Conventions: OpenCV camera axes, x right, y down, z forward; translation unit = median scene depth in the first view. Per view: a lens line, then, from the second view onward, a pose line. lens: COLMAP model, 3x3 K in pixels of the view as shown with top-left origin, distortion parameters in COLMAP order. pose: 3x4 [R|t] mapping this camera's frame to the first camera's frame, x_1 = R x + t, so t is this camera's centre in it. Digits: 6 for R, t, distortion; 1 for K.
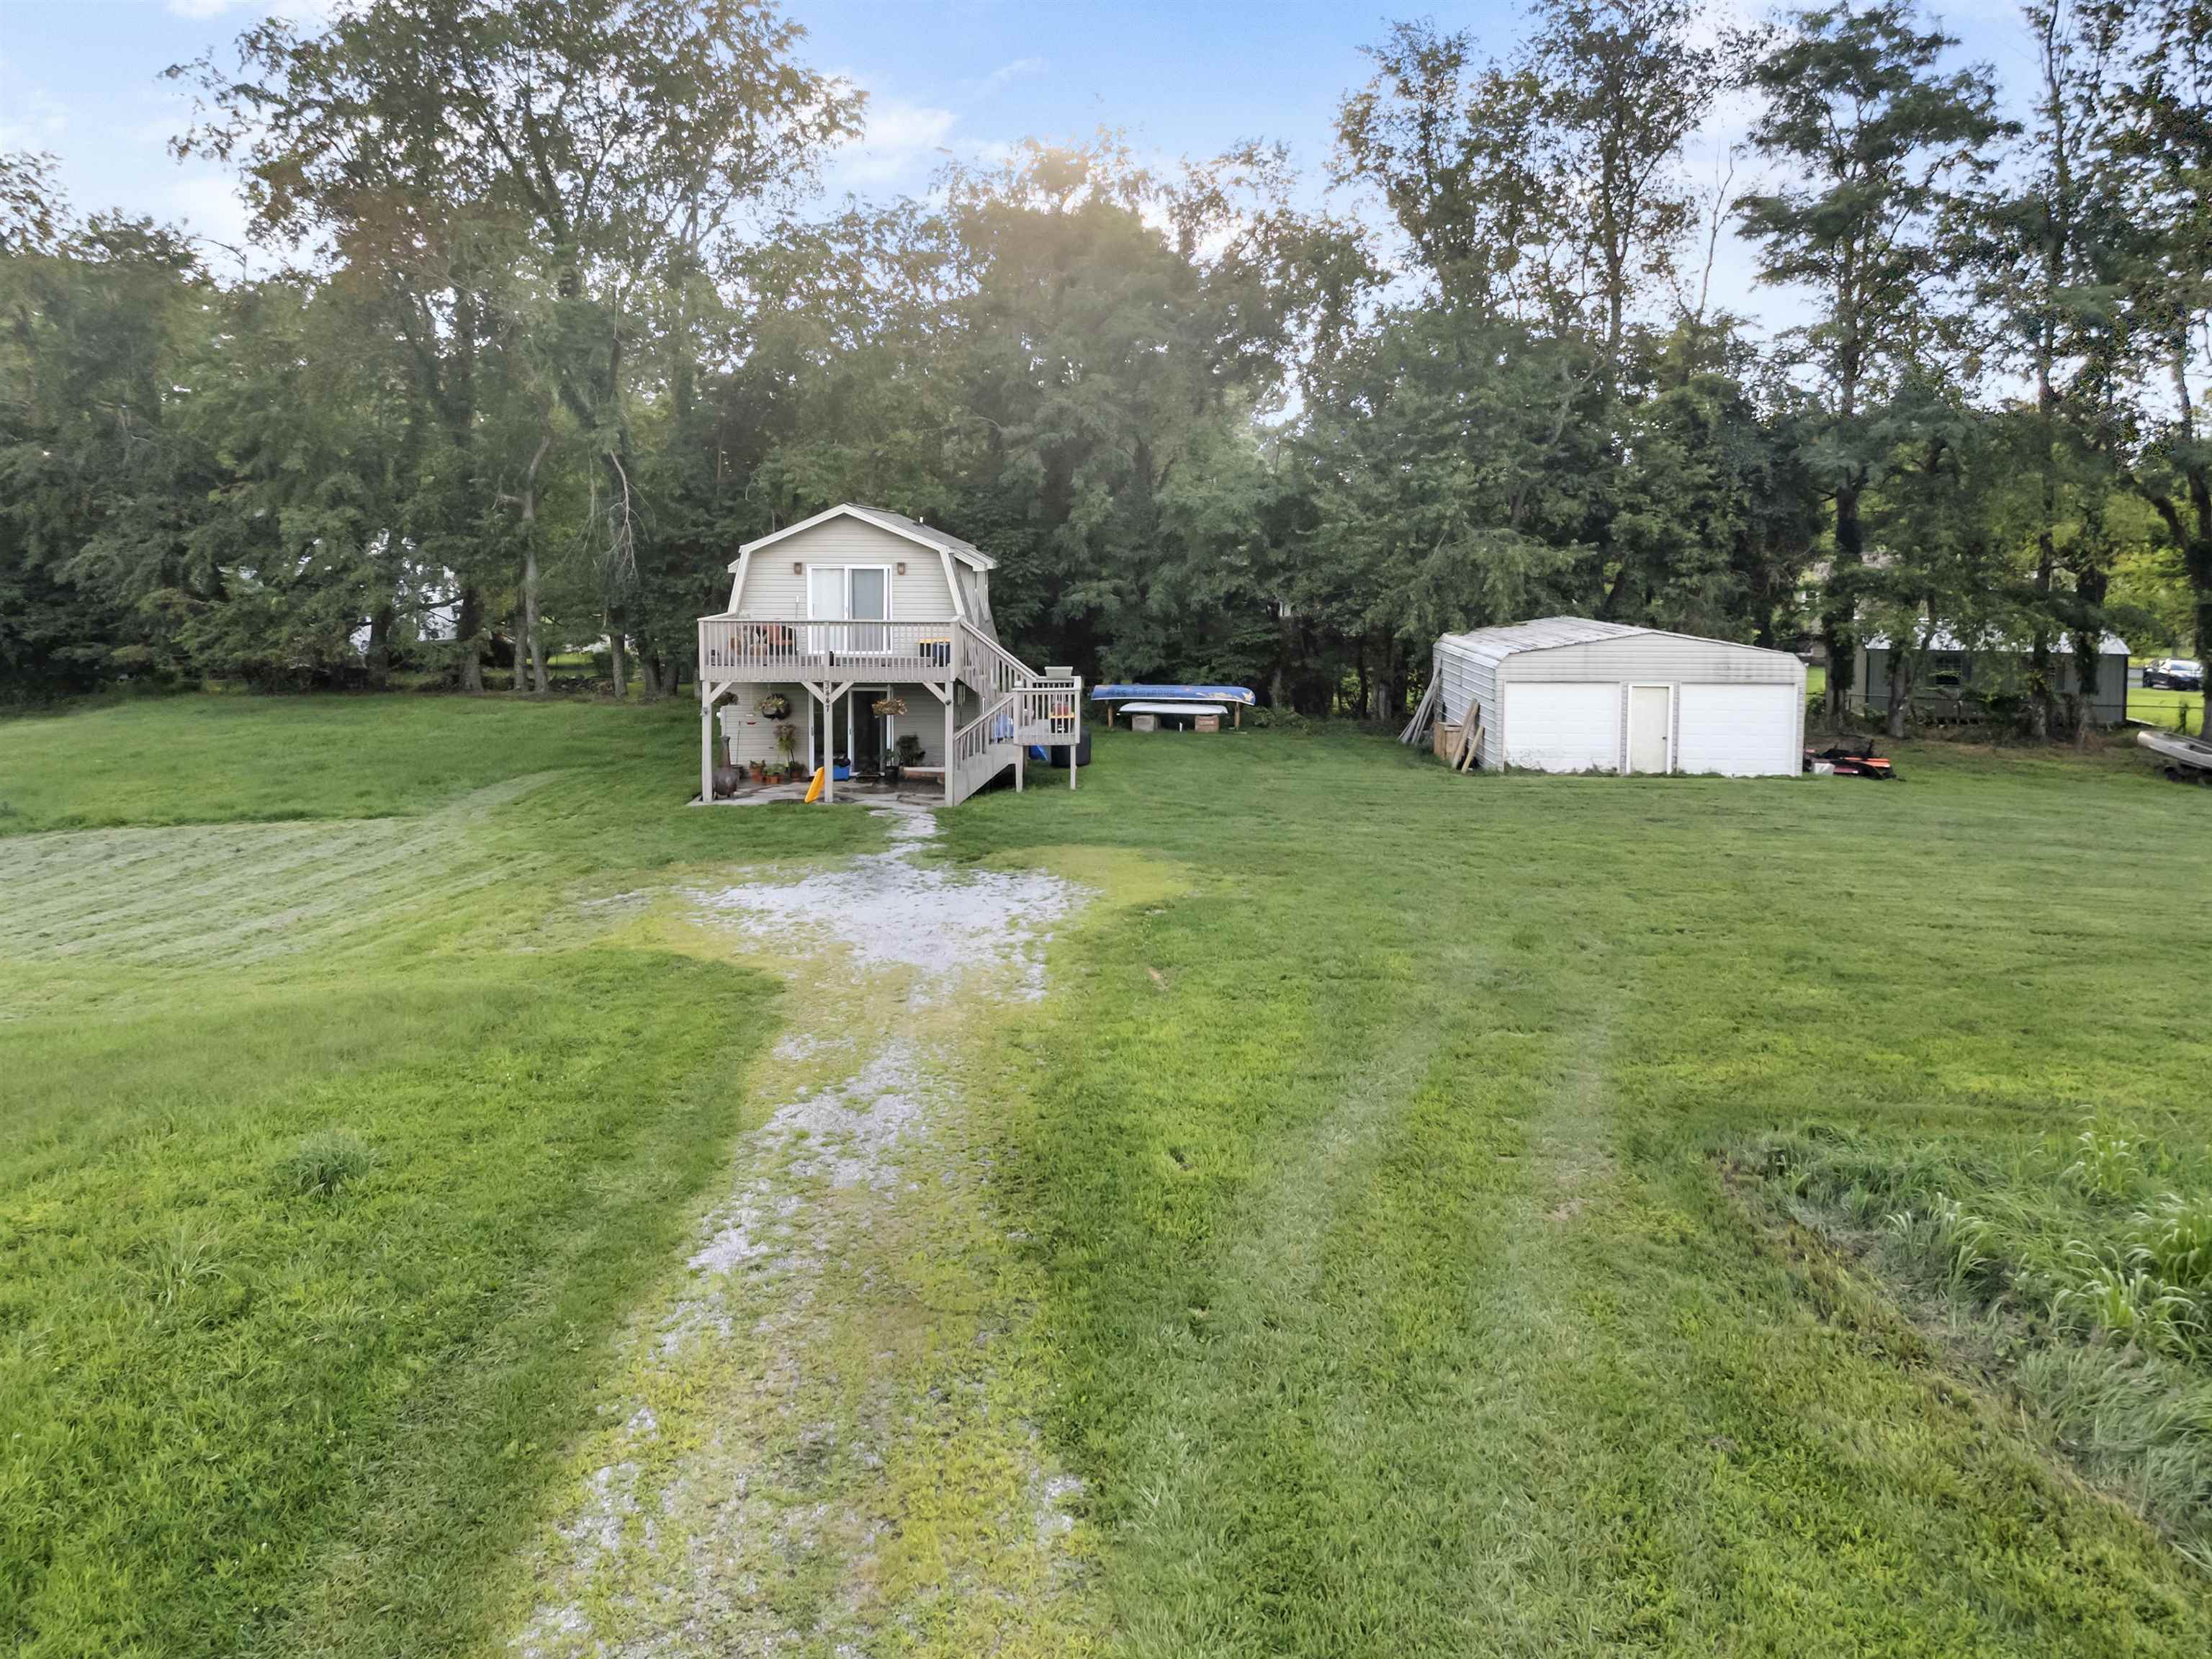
lens RADIAL K [[1359.7, 0, 1109.5], [0, 1359.7, 822.1], [0, 0, 1]] dist [0.003353, -0.024802]
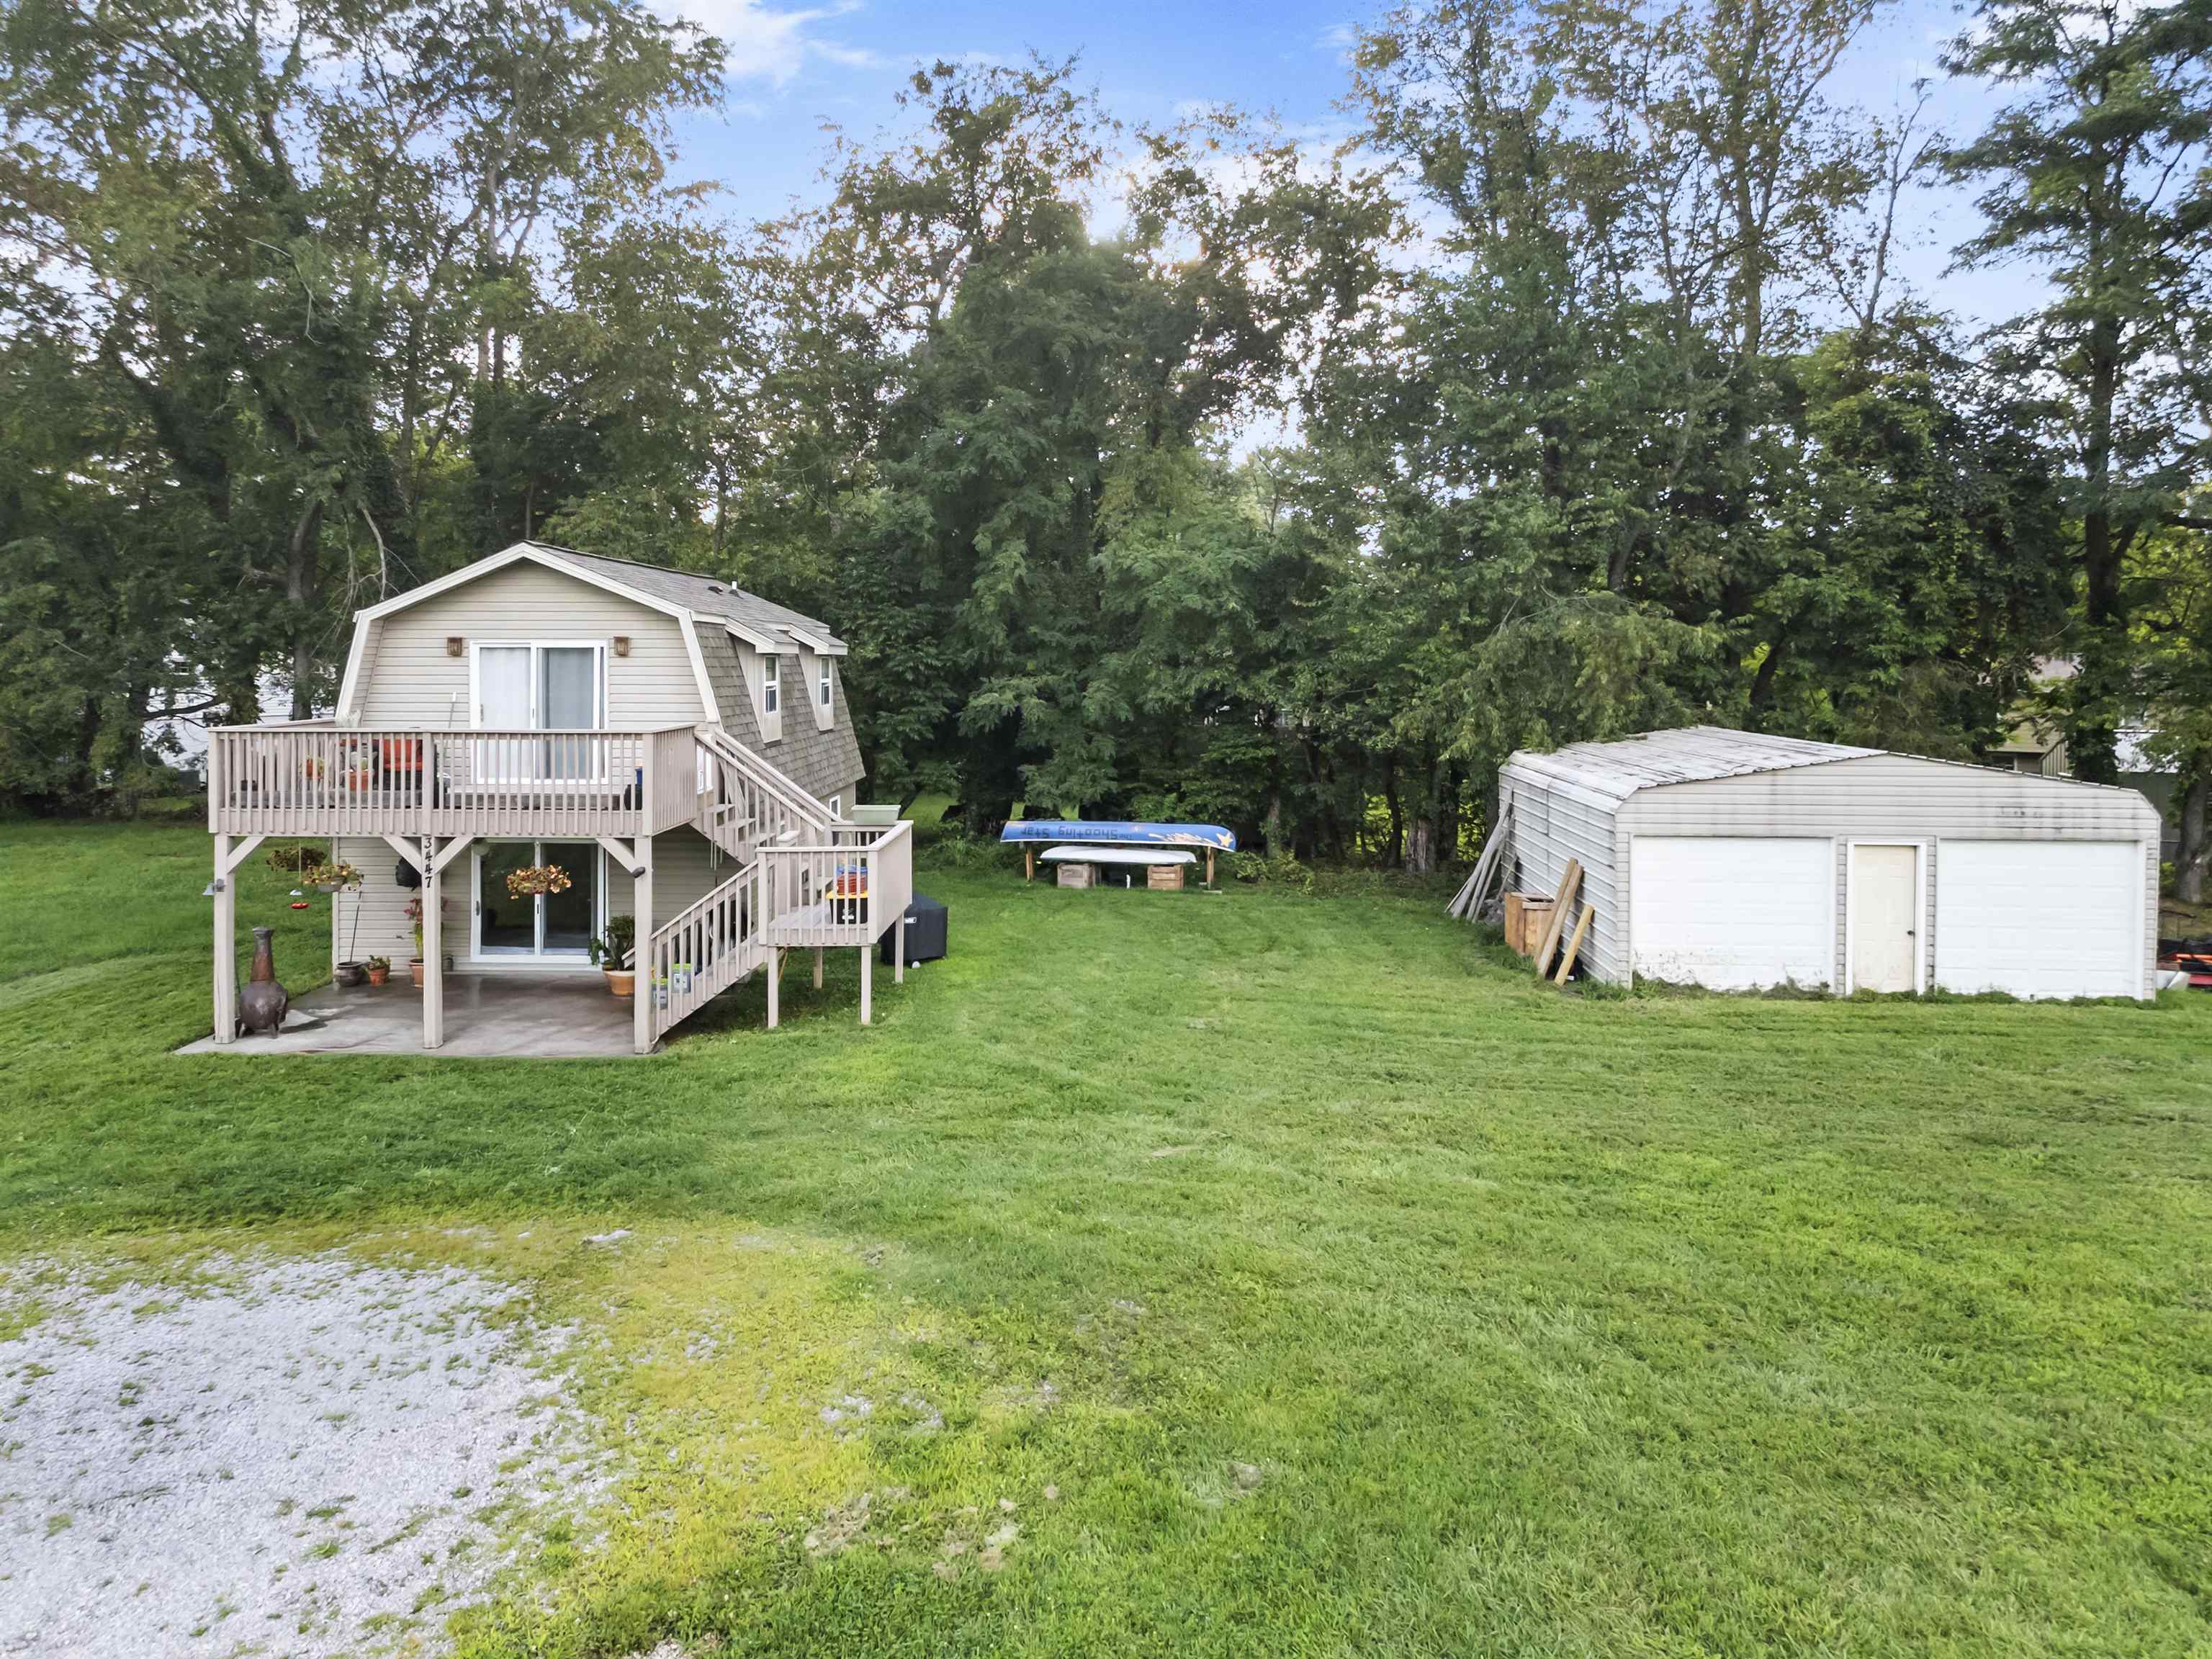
lens RADIAL K [[1379.9, 0, 1014.5], [0, 1379.9, 819.6], [0, 0, 1]] dist [-0.021308, 0.003697]
pose [[0.995514, 0.008586, -0.094221, 0.064903], [-0.016269, 0.996575, -0.081081, -0.046087], [0.093202, 0.082250, 0.992244, 0.306953]]
